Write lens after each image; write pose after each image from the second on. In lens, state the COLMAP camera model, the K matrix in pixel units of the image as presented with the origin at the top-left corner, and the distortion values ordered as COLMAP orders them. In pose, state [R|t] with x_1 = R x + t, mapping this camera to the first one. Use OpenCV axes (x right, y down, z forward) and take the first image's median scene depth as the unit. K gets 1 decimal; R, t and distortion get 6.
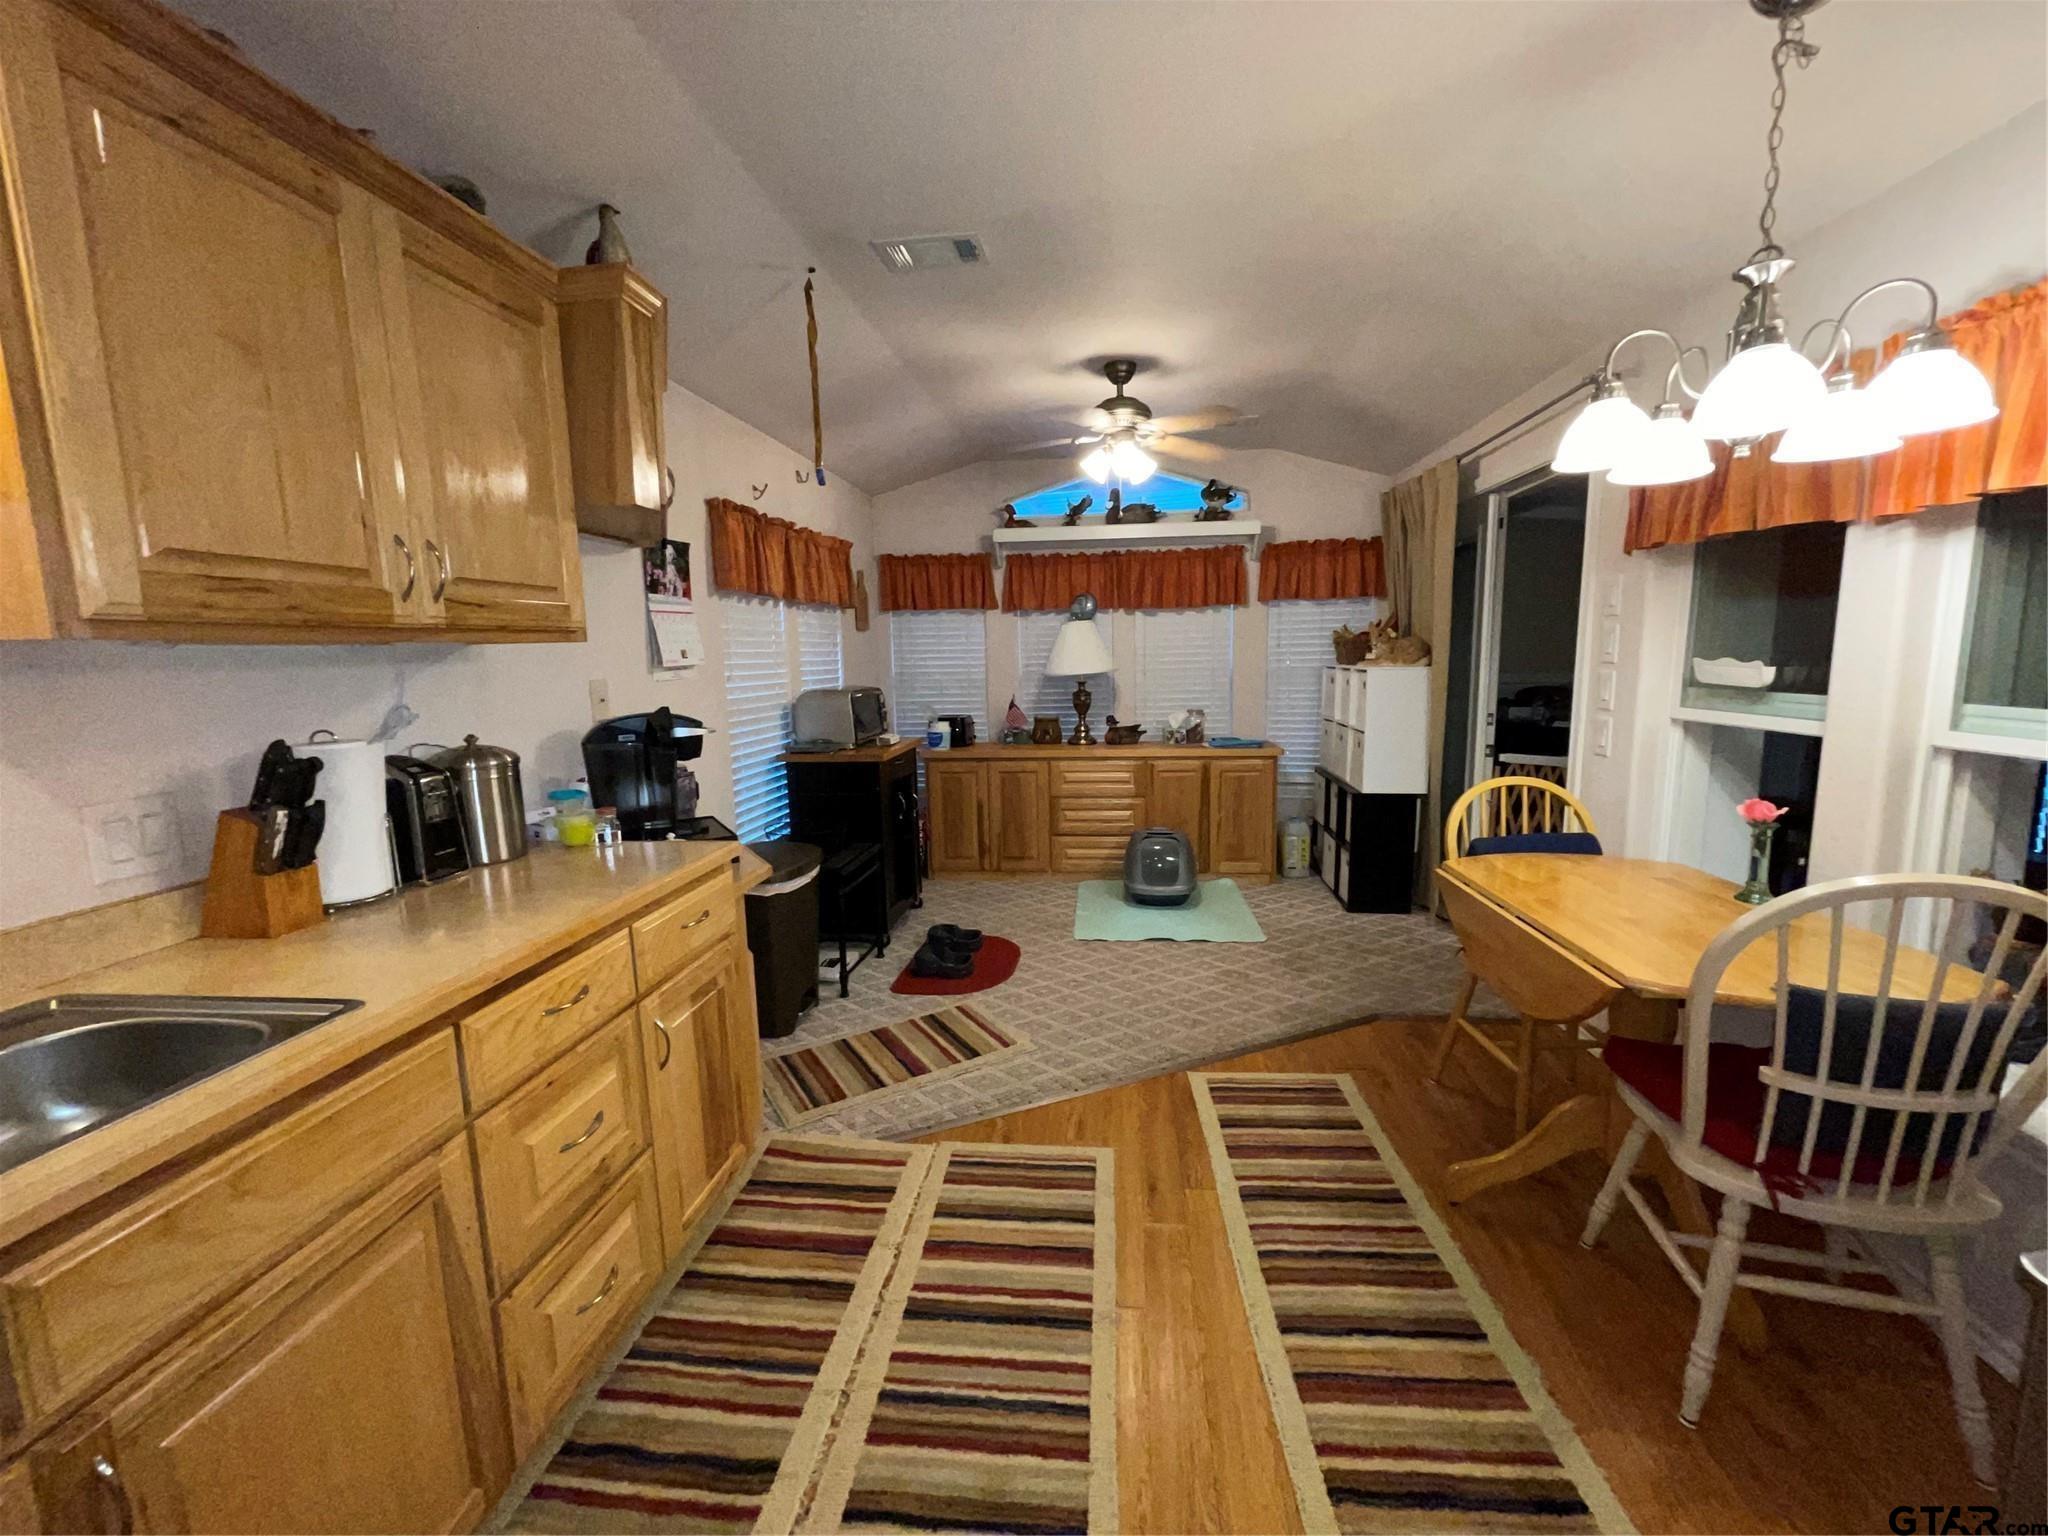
lens RADIAL K [[829.0, 0, 1035.8], [0, 829.0, 770.9], [0, 0, 1]] dist [0.002209, -0.000460]
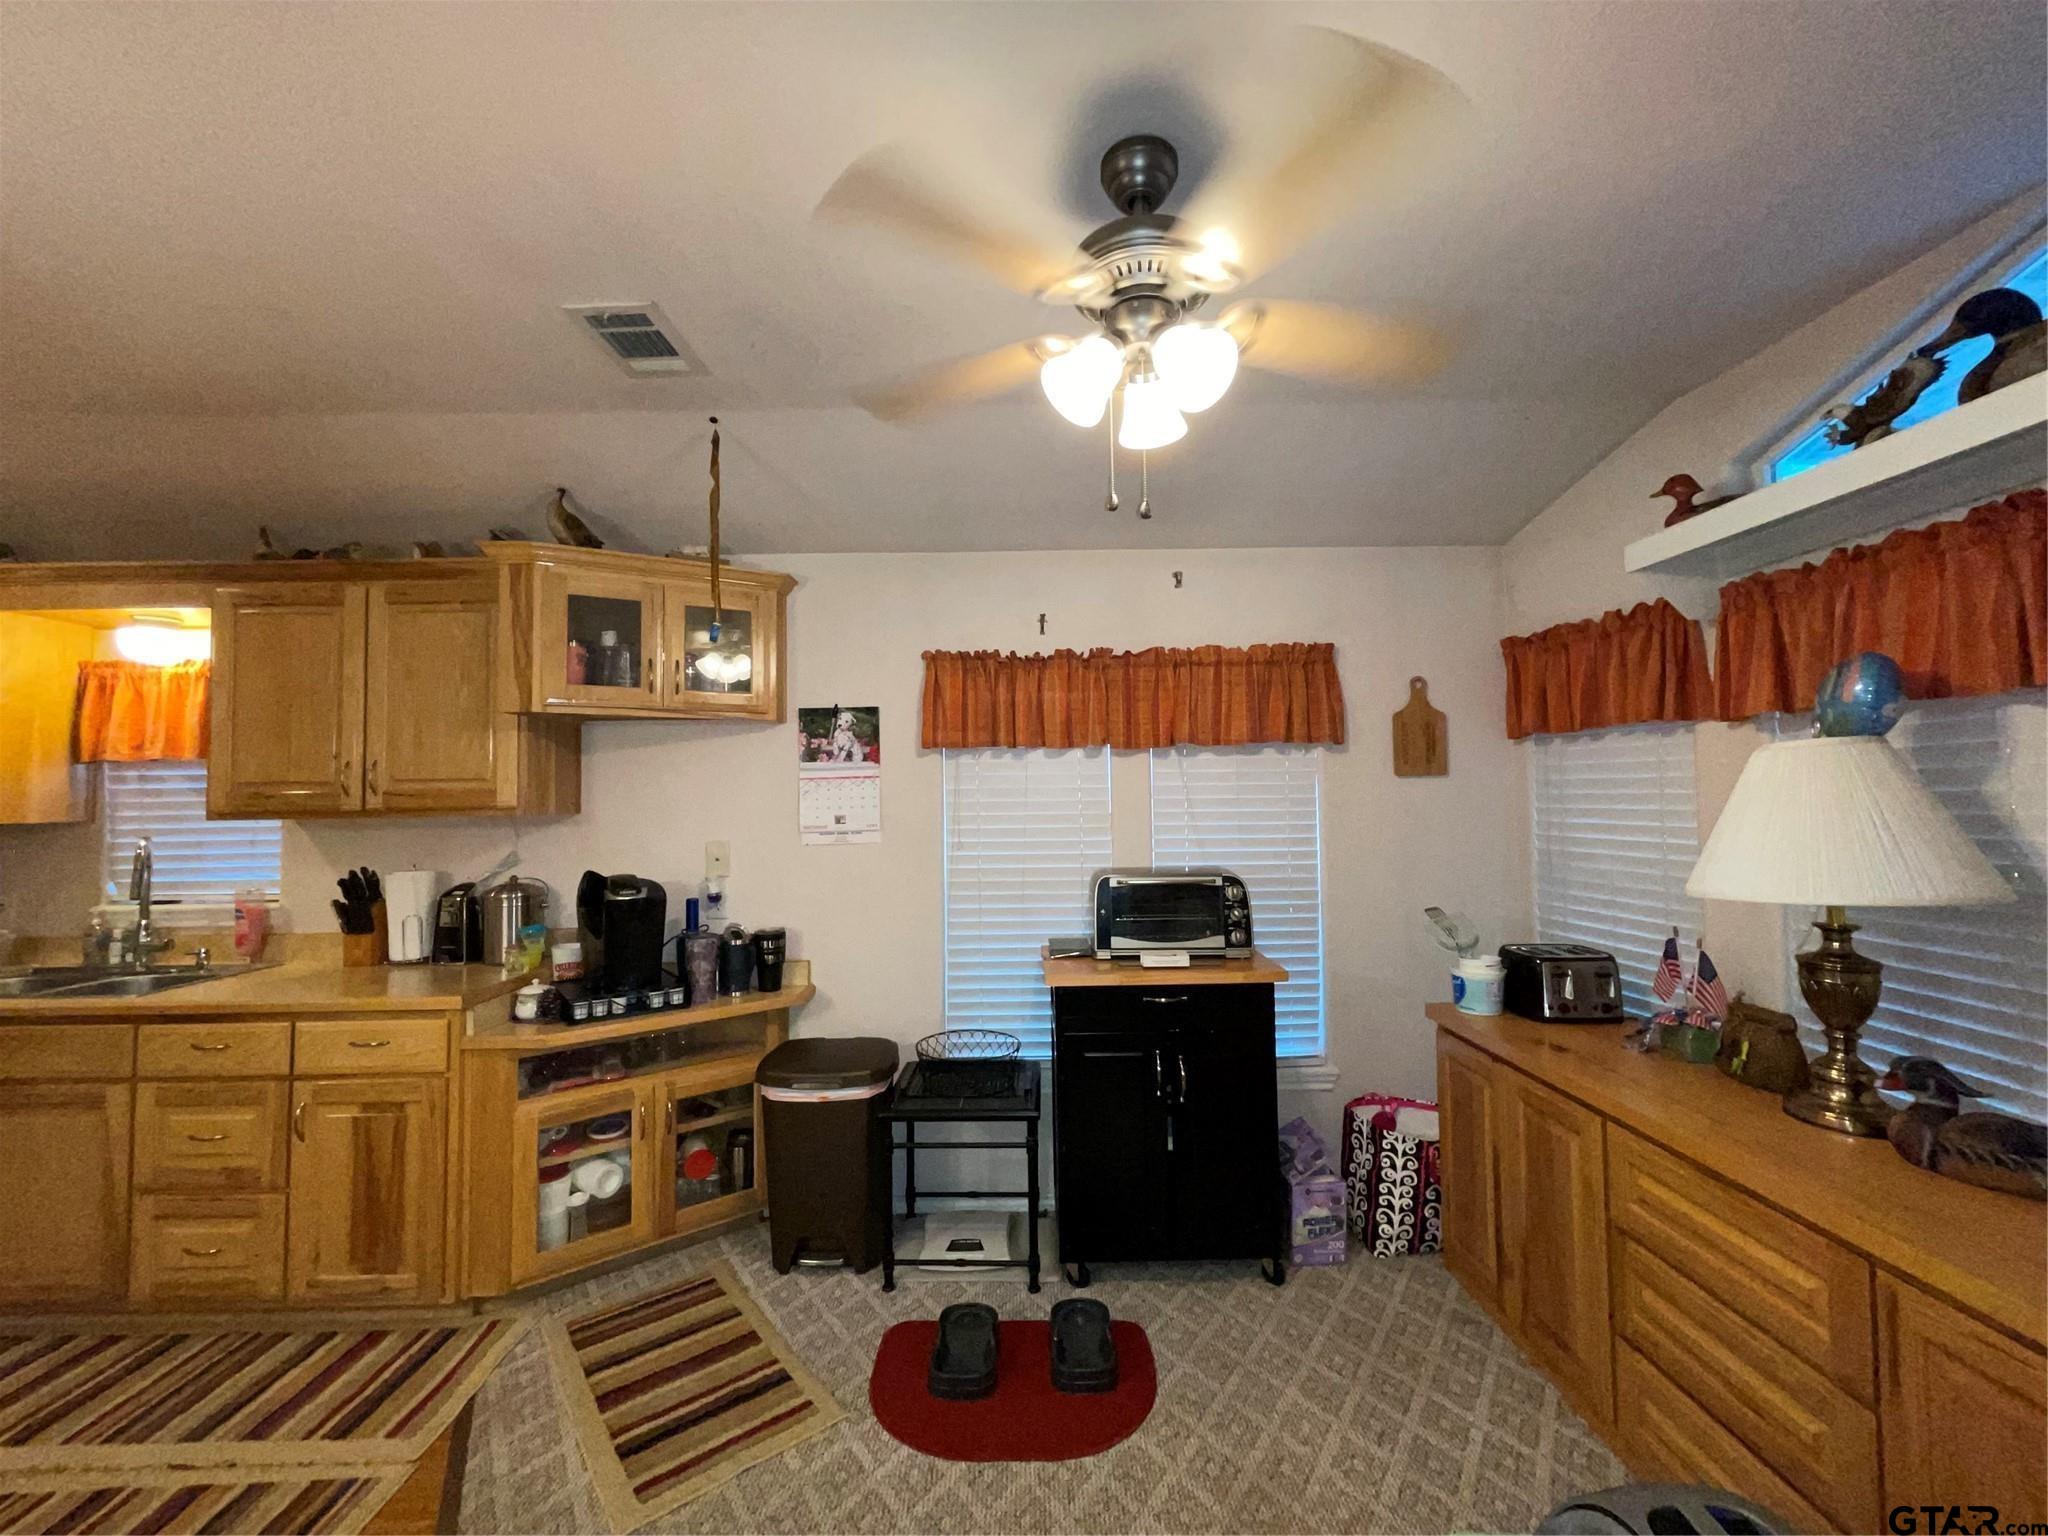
lens RADIAL K [[829.0, 0, 1027.3], [0, 829.0, 771.2], [0, 0, 1]] dist [0.002209, -0.000460]
pose [[0.112277, -0.016978, -0.993532, 0.578448], [-0.132468, 0.990674, -0.031899, -0.193990], [0.984808, 0.135193, 0.108981, 1.094553]]
